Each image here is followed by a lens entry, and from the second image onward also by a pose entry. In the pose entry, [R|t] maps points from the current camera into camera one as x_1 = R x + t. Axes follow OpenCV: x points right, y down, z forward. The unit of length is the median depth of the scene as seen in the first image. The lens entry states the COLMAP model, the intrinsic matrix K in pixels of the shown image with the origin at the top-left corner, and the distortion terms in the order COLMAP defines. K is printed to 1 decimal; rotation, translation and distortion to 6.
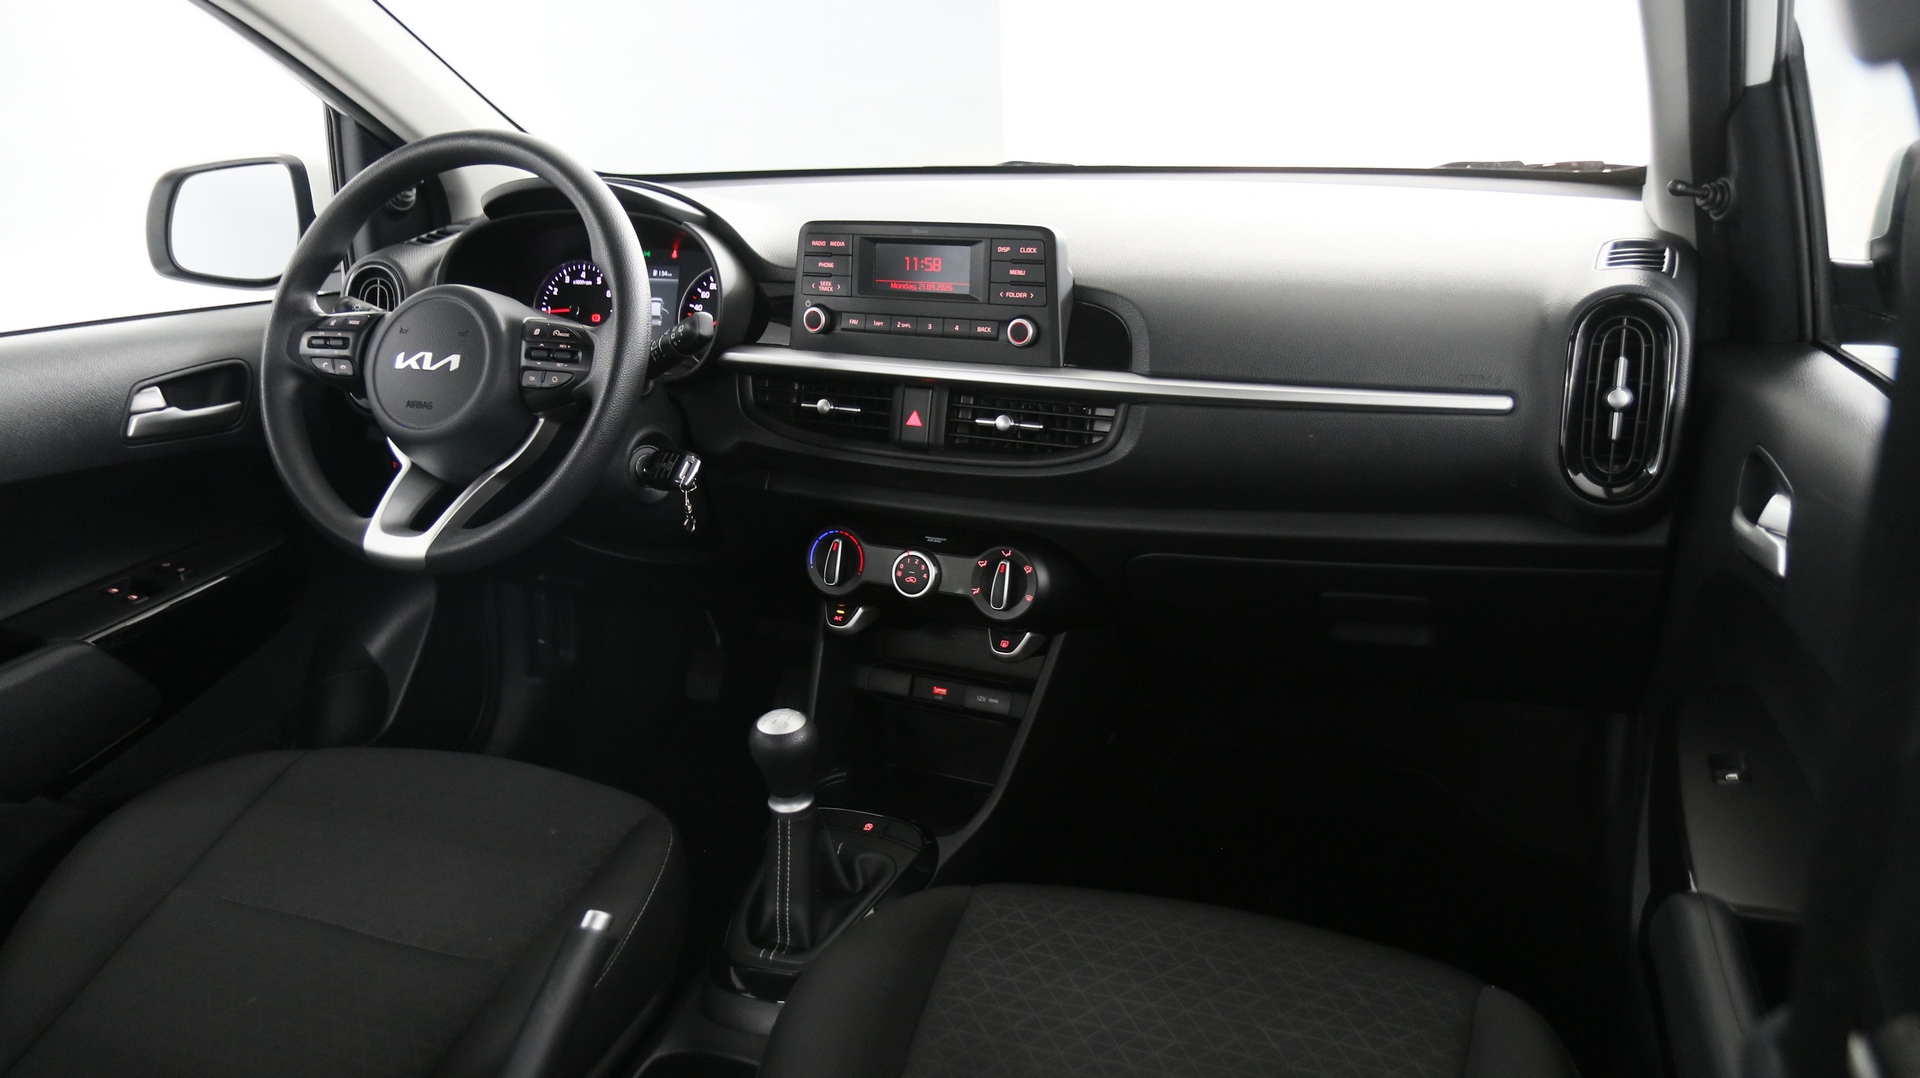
lens RADIAL K [[1437.5, 0, 946.0], [0, 1437.5, 550.3], [0, 0, 1]] dist [-0.027338, 0.018009]
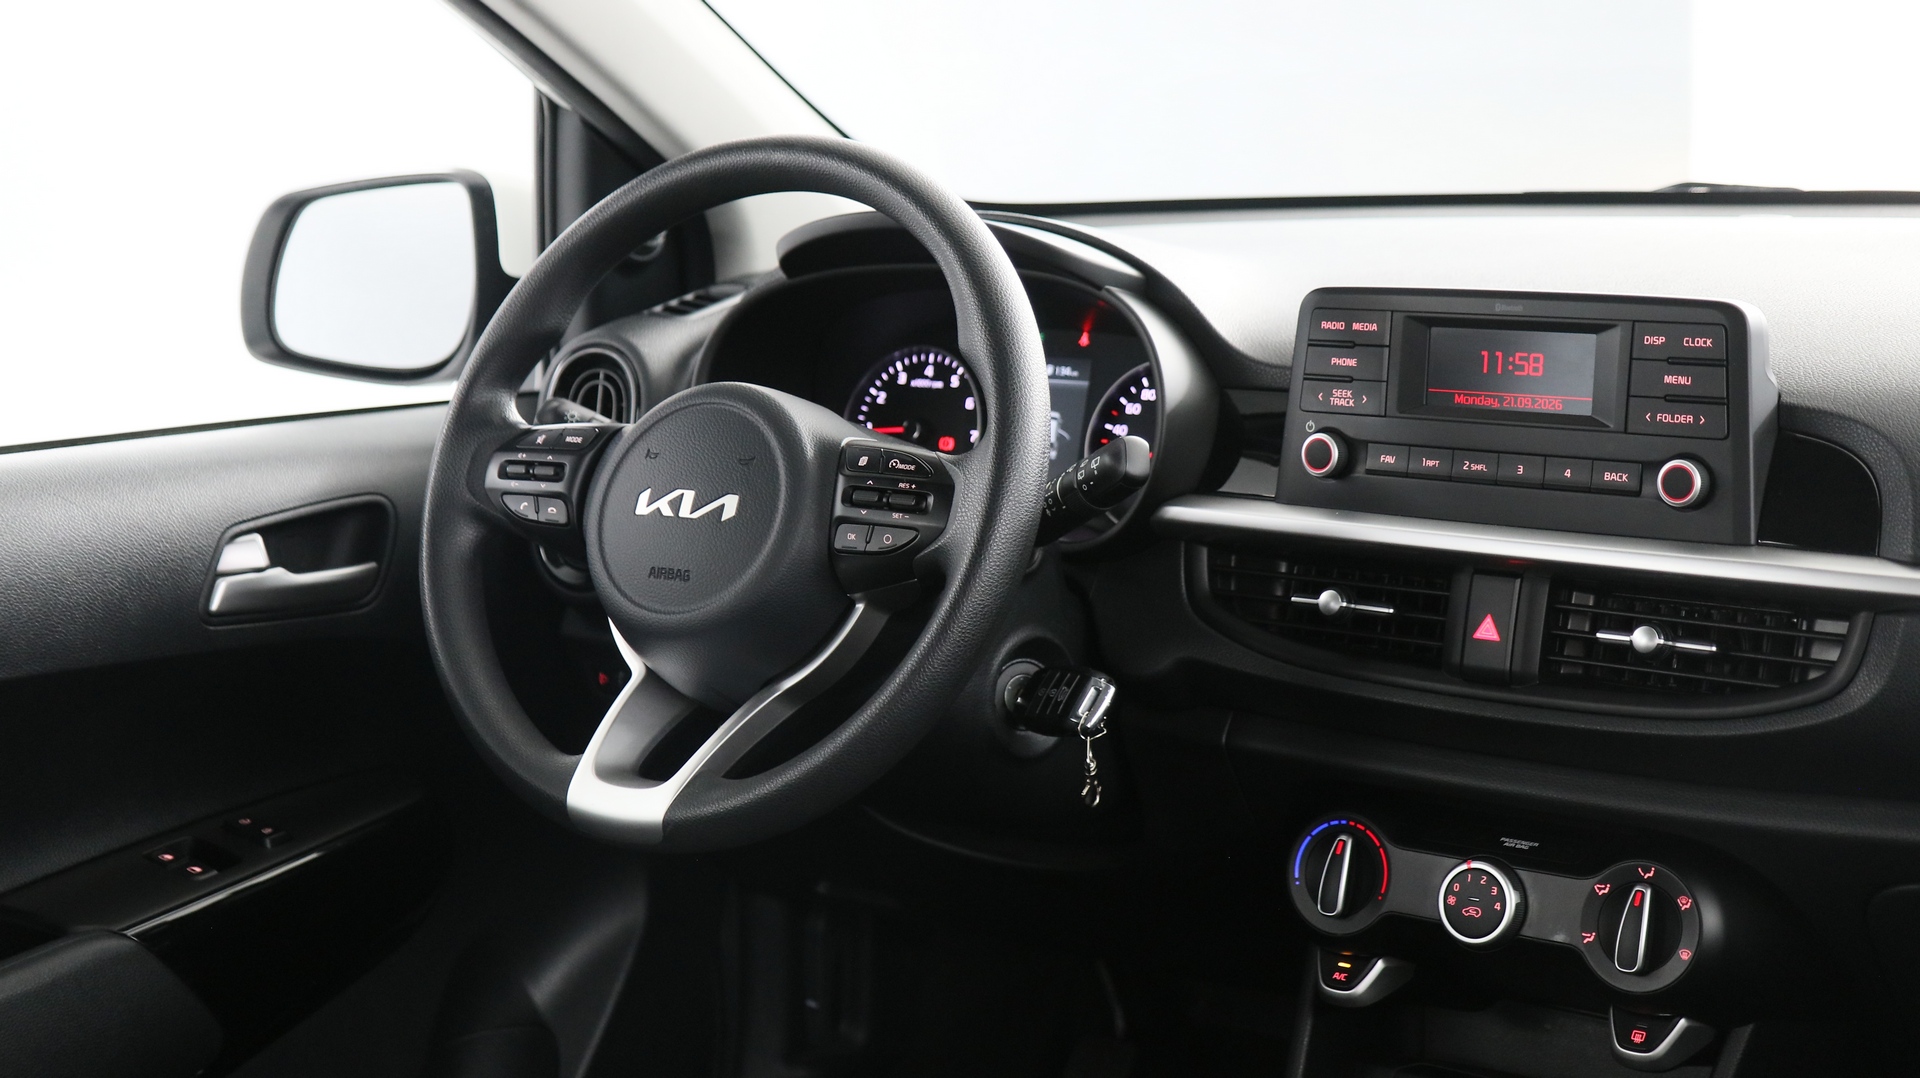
lens RADIAL K [[2838.7, 0, 947.5], [0, 2838.7, 574.0], [0, 0, 1]] dist [-0.007852, 0.000000]
pose [[0.975912, 0.031528, -0.215874, 0.011539], [-0.057333, 0.991786, -0.114338, 0.029492], [0.210496, 0.123961, 0.969704, -0.149817]]
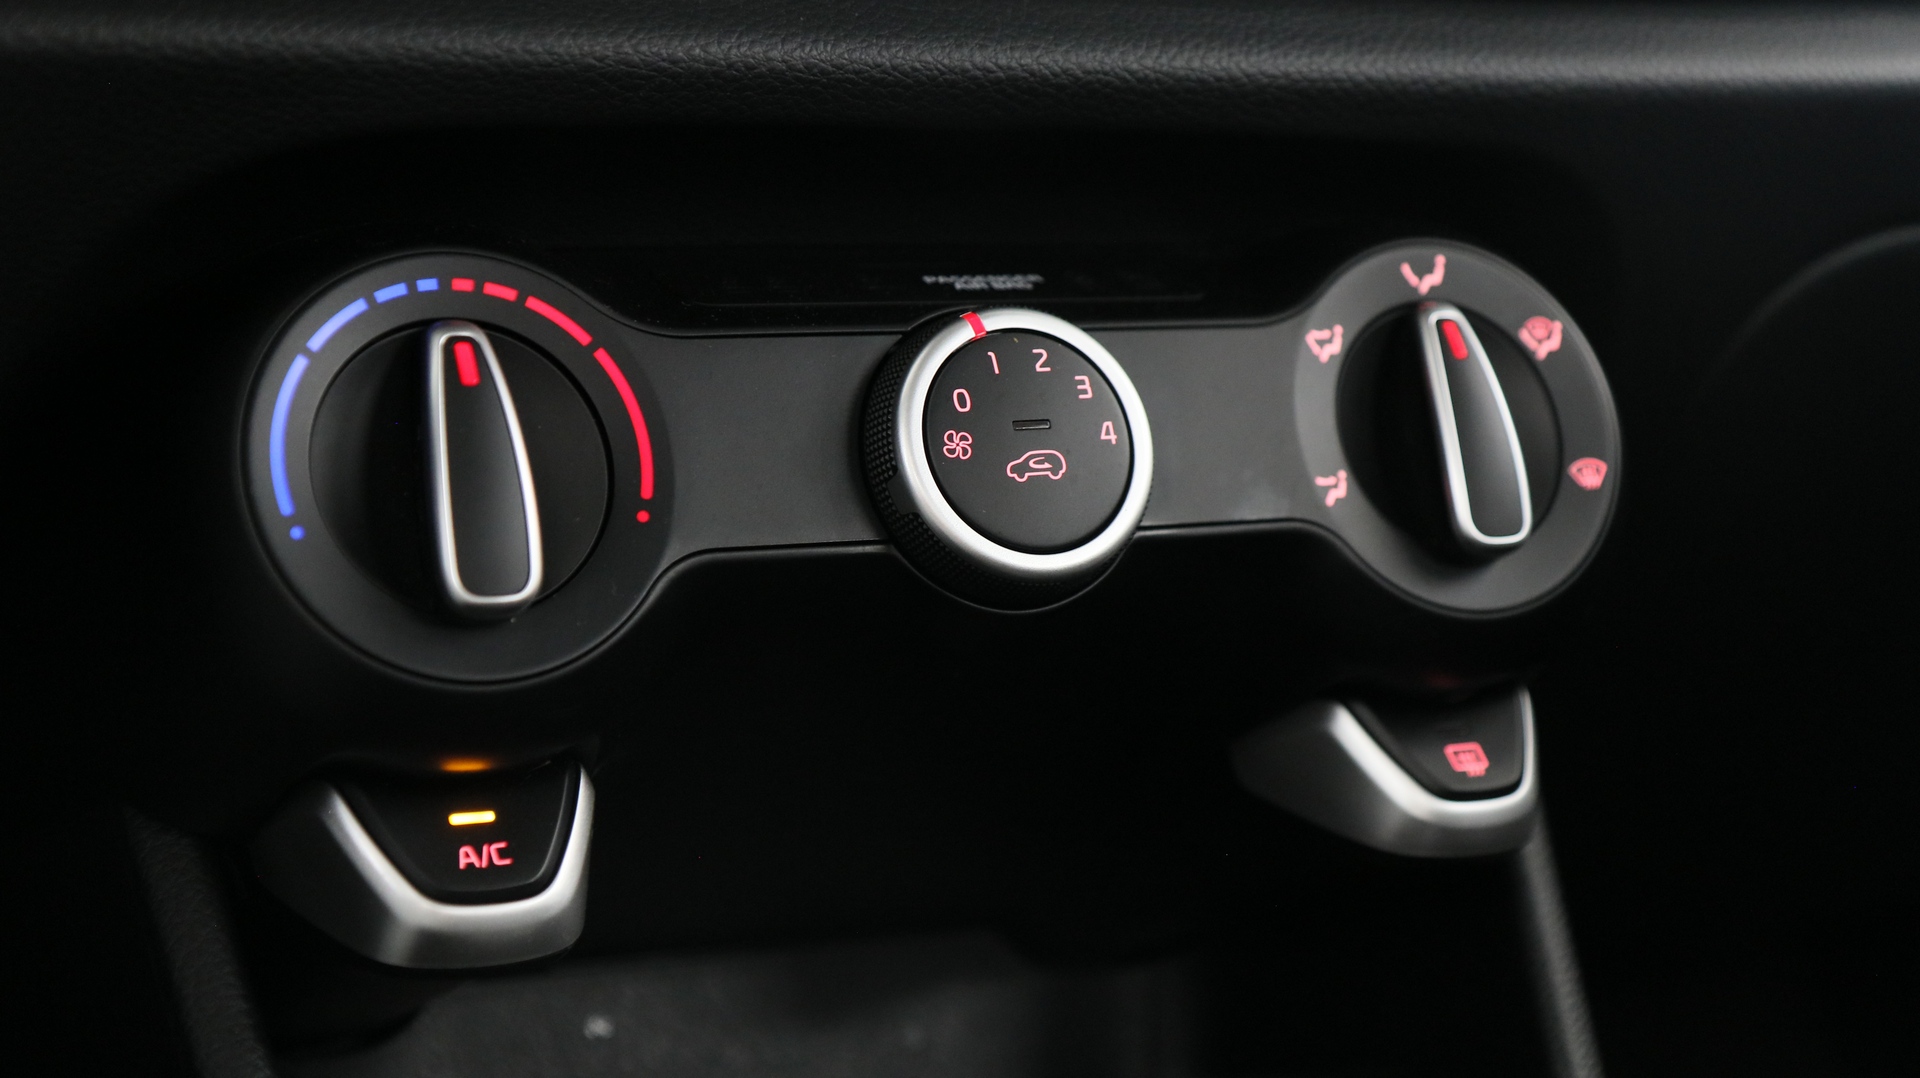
lens RADIAL K [[2992.4, 0, 961.1], [0, 2992.4, 533.4], [0, 0, 1]] dist [0.008643, 0.000000]
pose [[0.609777, -0.028745, 0.792052, -0.325244], [0.254191, 0.953645, -0.161085, 0.086685], [-0.750706, 0.299559, 0.588817, 0.839764]]
